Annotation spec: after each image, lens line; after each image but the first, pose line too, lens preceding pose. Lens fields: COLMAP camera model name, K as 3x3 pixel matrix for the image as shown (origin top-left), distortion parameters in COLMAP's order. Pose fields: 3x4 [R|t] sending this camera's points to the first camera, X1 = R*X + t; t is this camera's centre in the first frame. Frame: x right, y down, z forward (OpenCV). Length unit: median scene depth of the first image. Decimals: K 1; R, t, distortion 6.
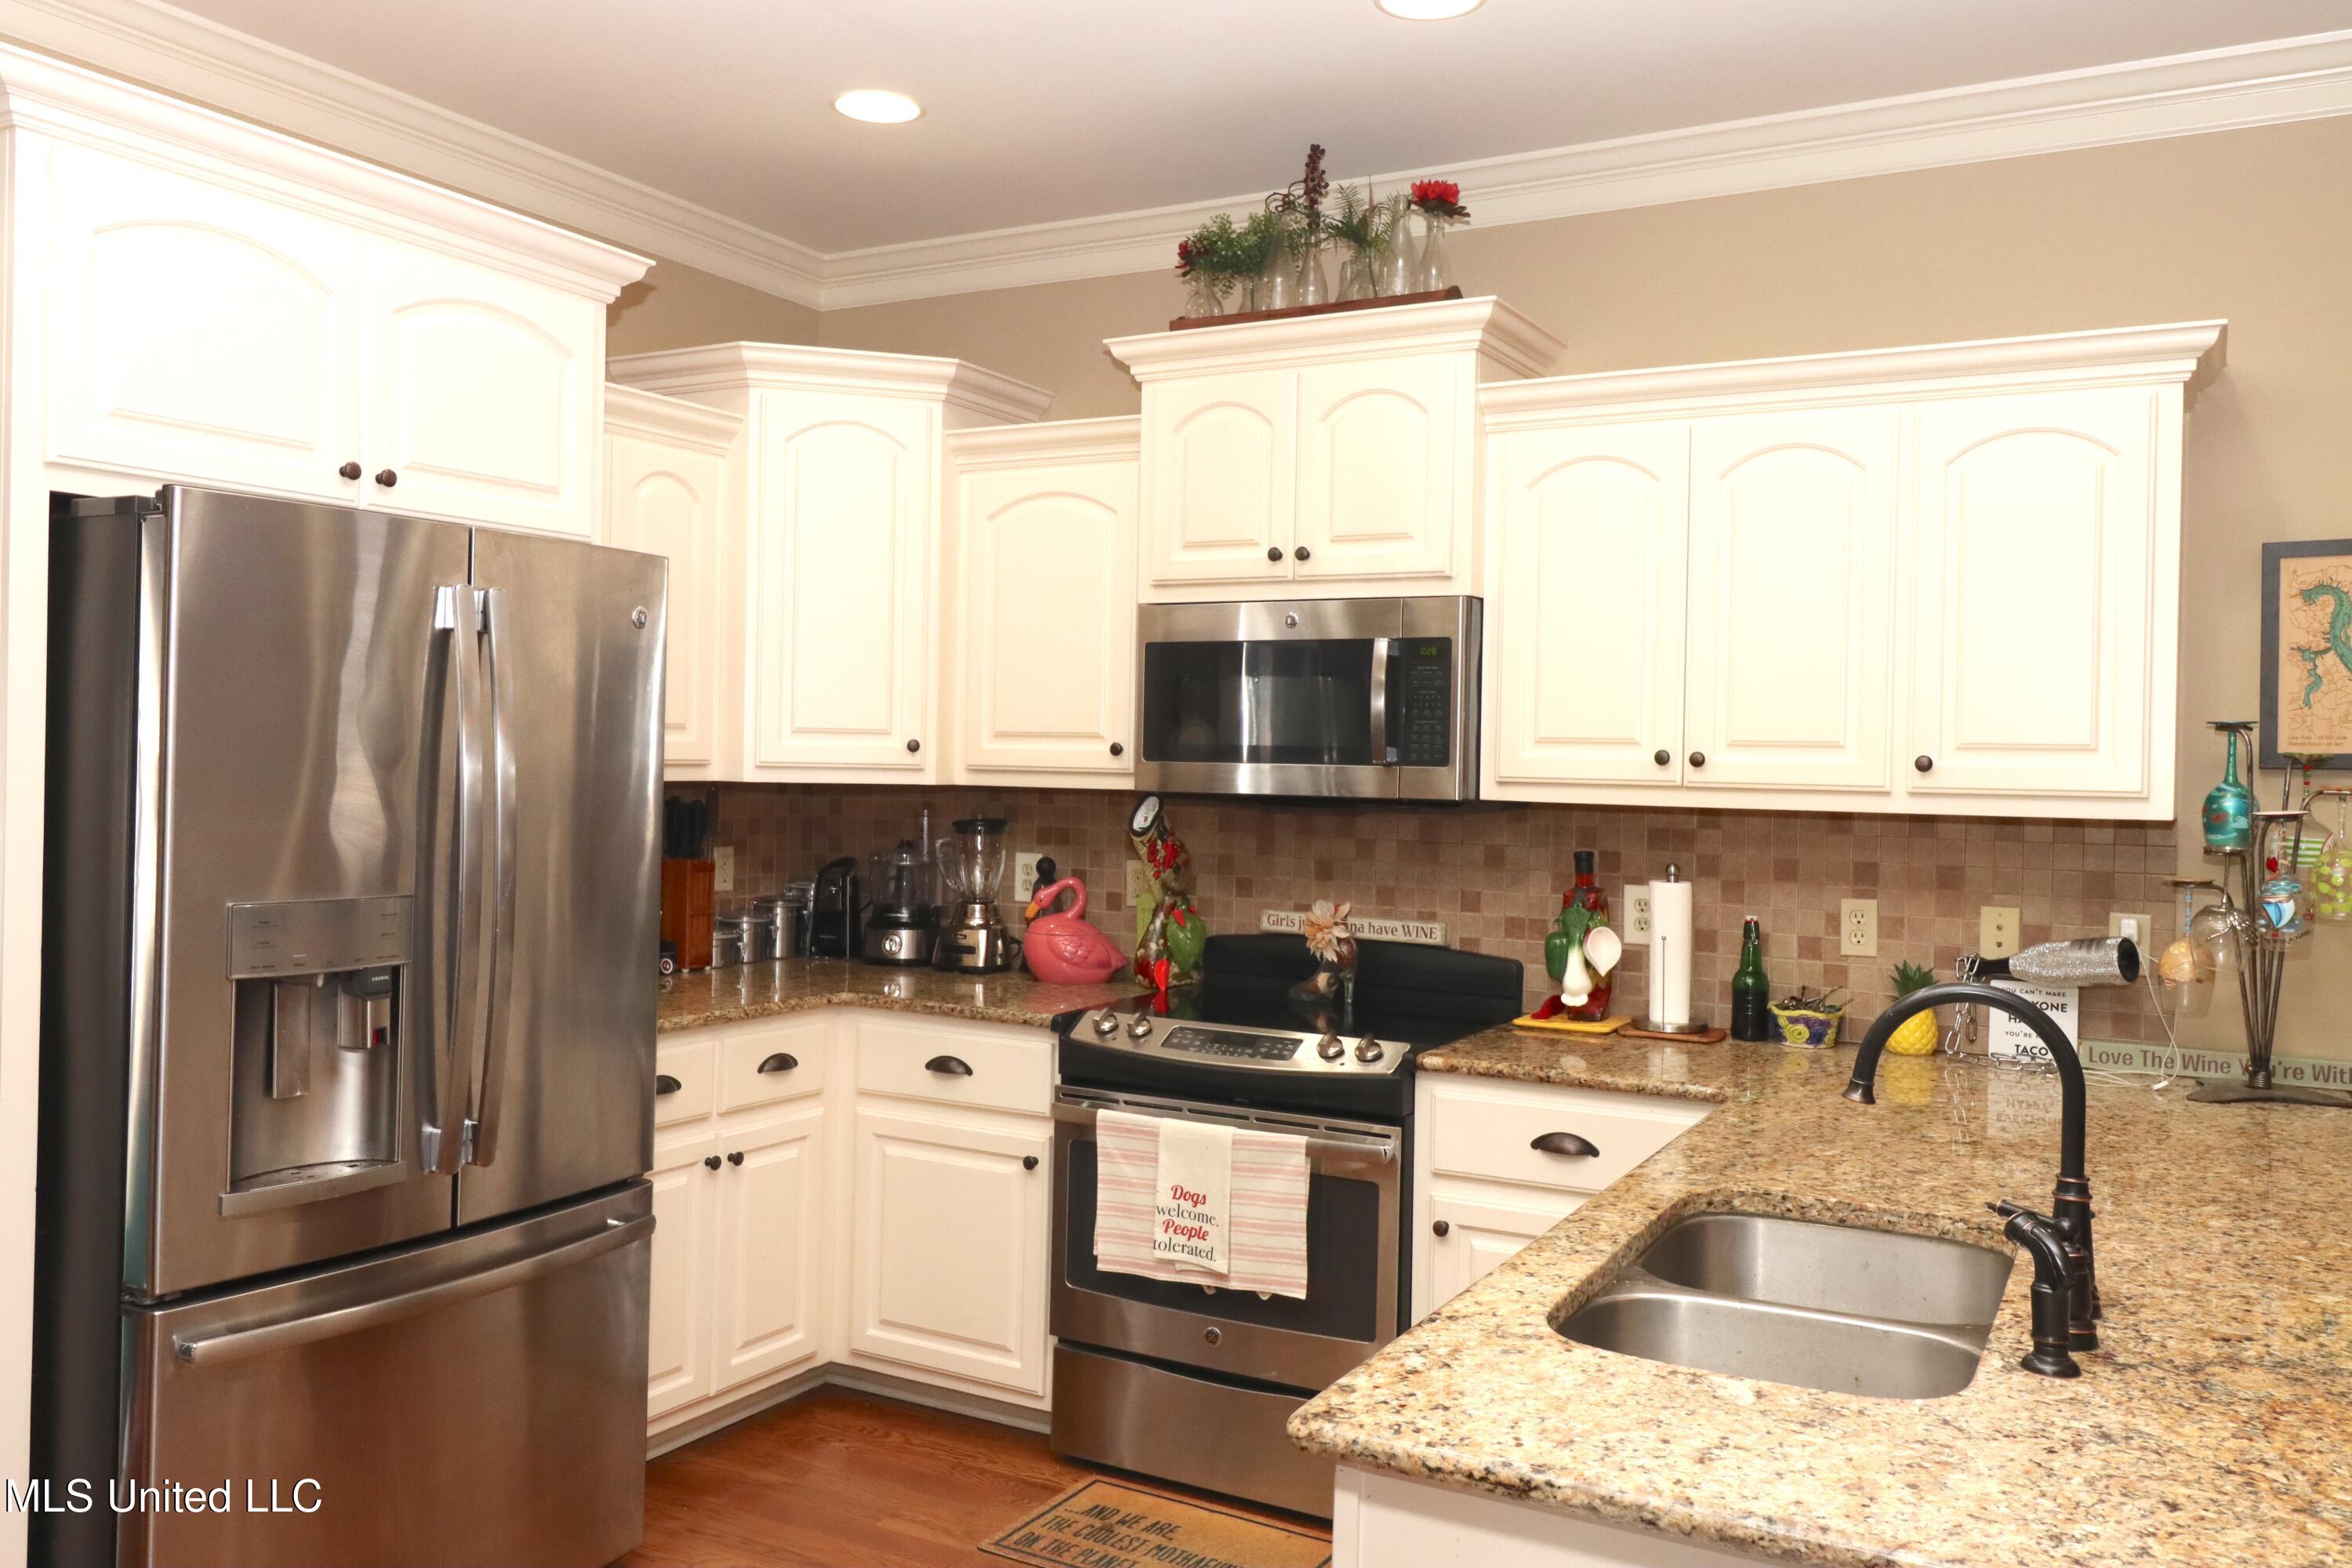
lens RADIAL K [[1868.2, 0, 1180.2], [0, 1868.2, 768.9], [0, 0, 1]] dist [0.033130, 0.001481]
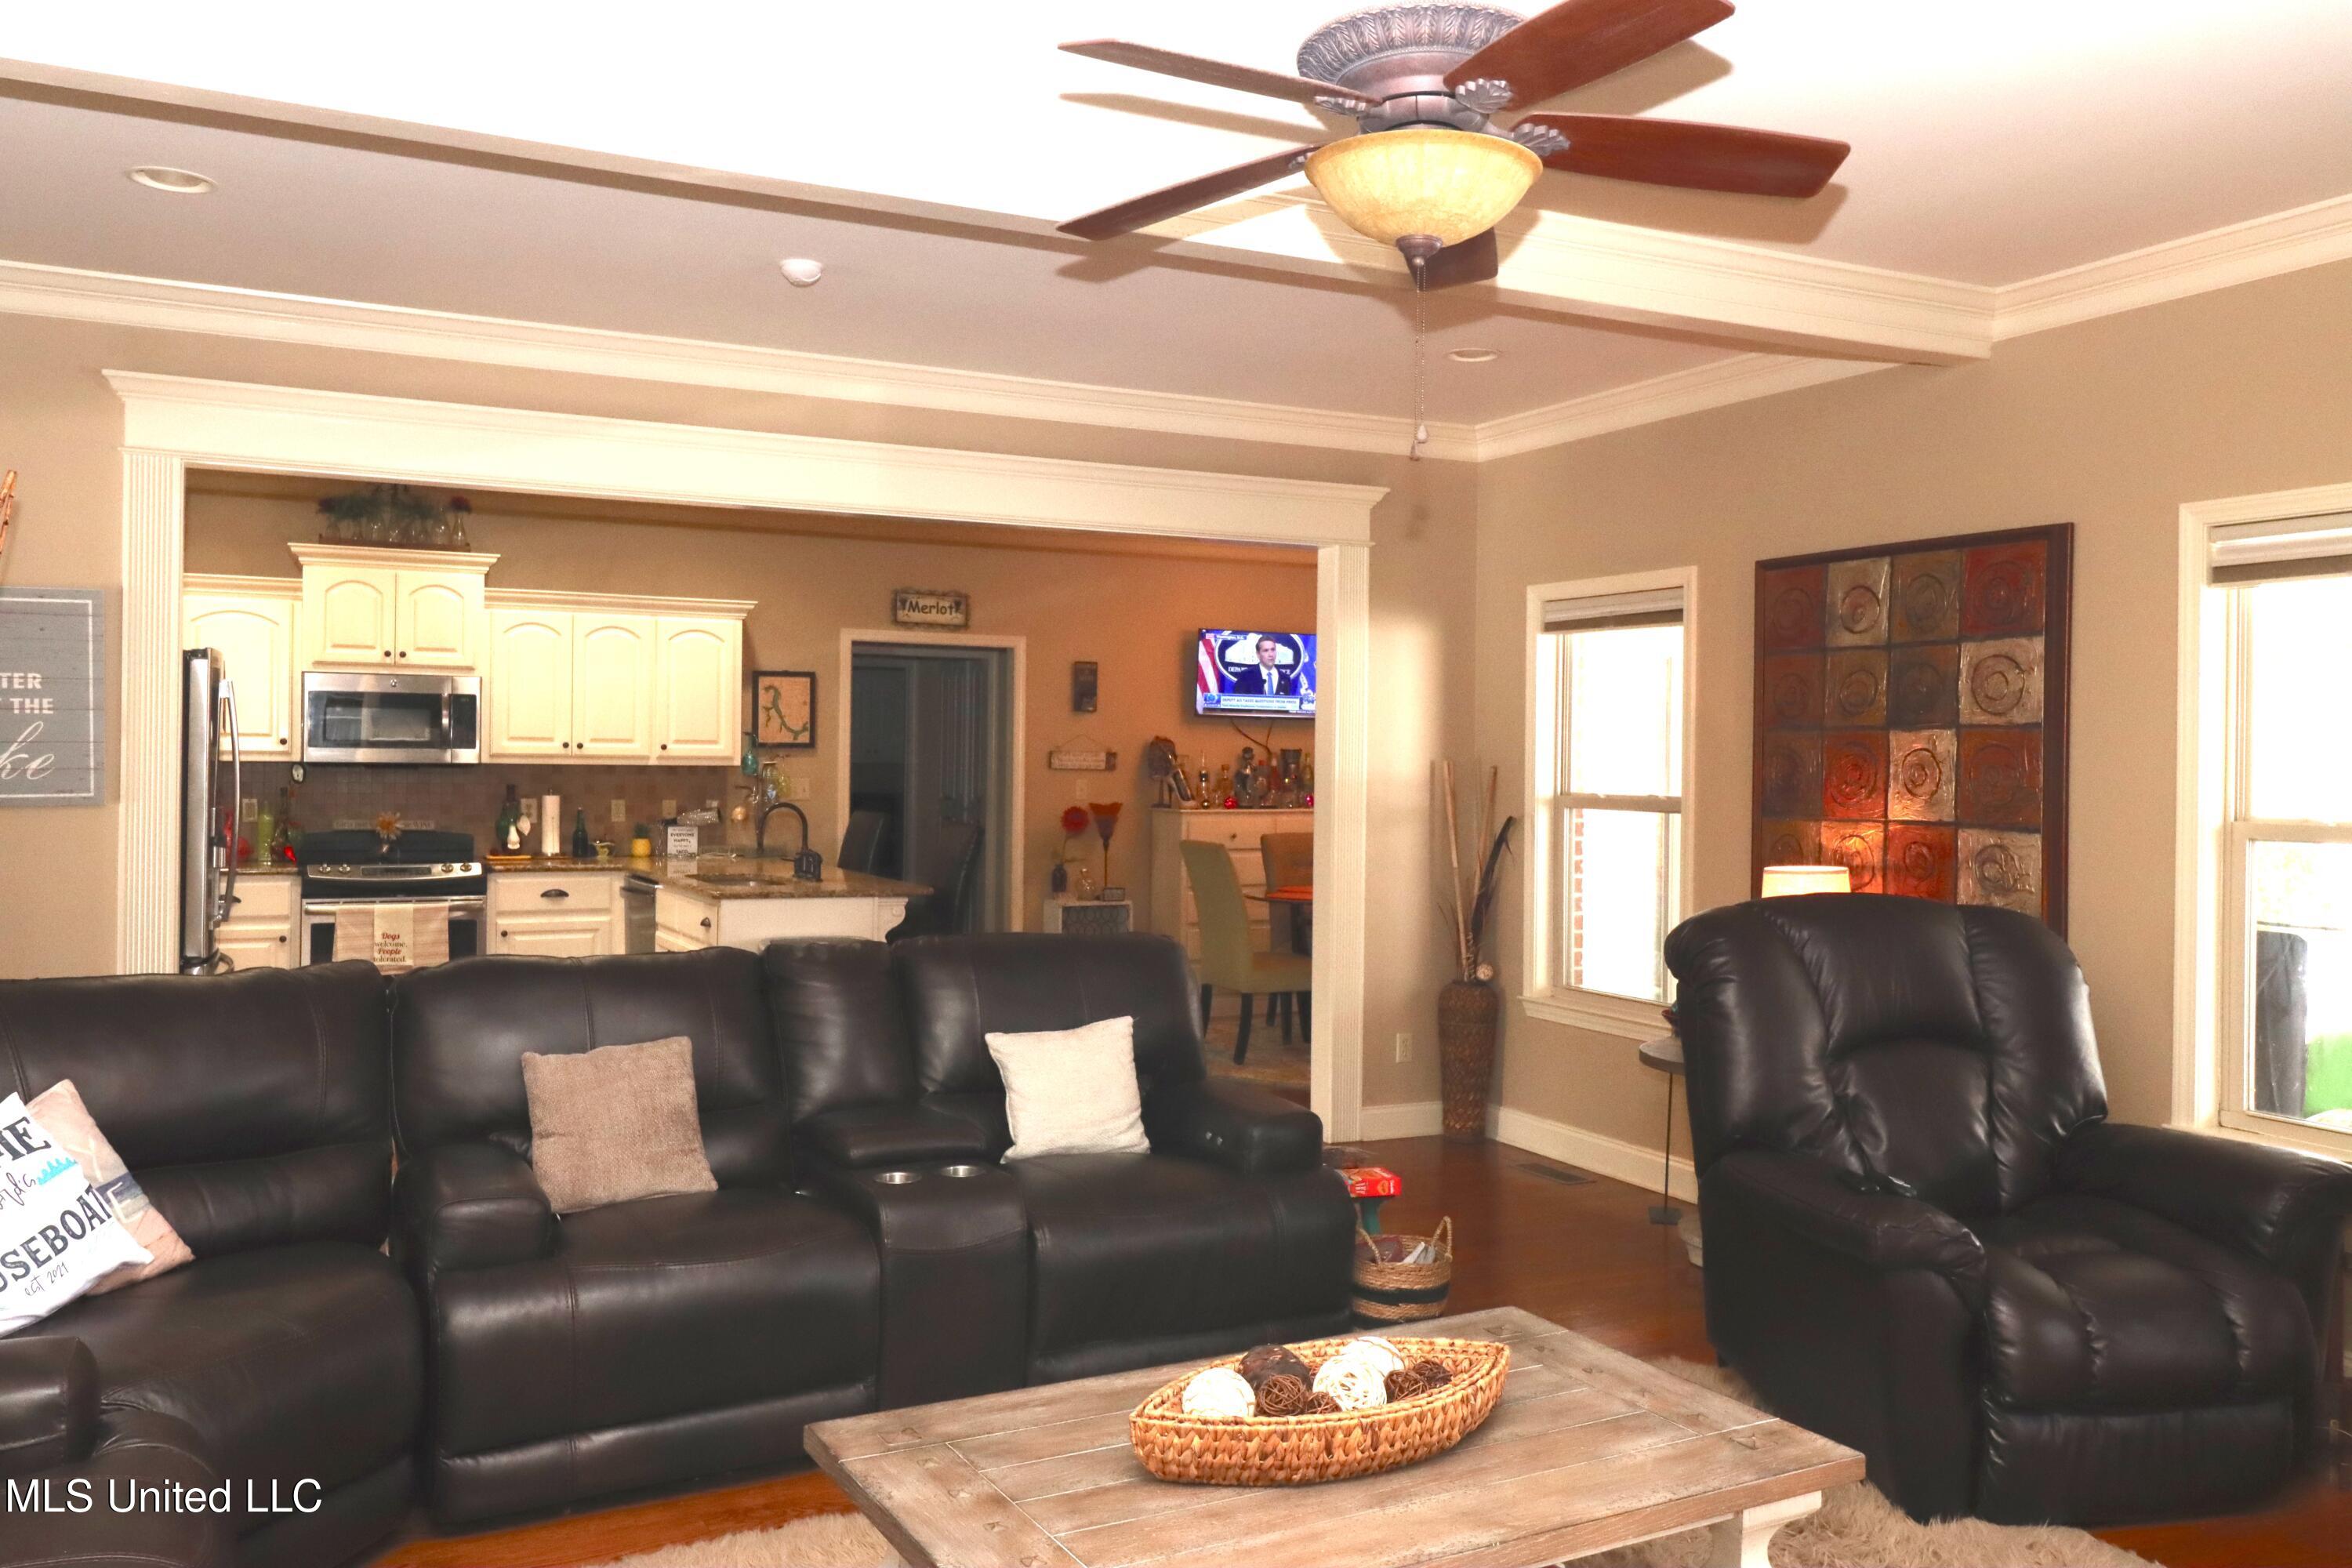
lens RADIAL K [[1868.2, 0, 1180.5], [0, 1868.2, 777.7], [0, 0, 1]] dist [0.033130, 0.001481]
pose [[0.566310, -0.021110, 0.823922, -1.336136], [0.004724, 0.999739, 0.022368, -0.014072], [-0.824179, -0.008775, 0.566262, -1.099884]]
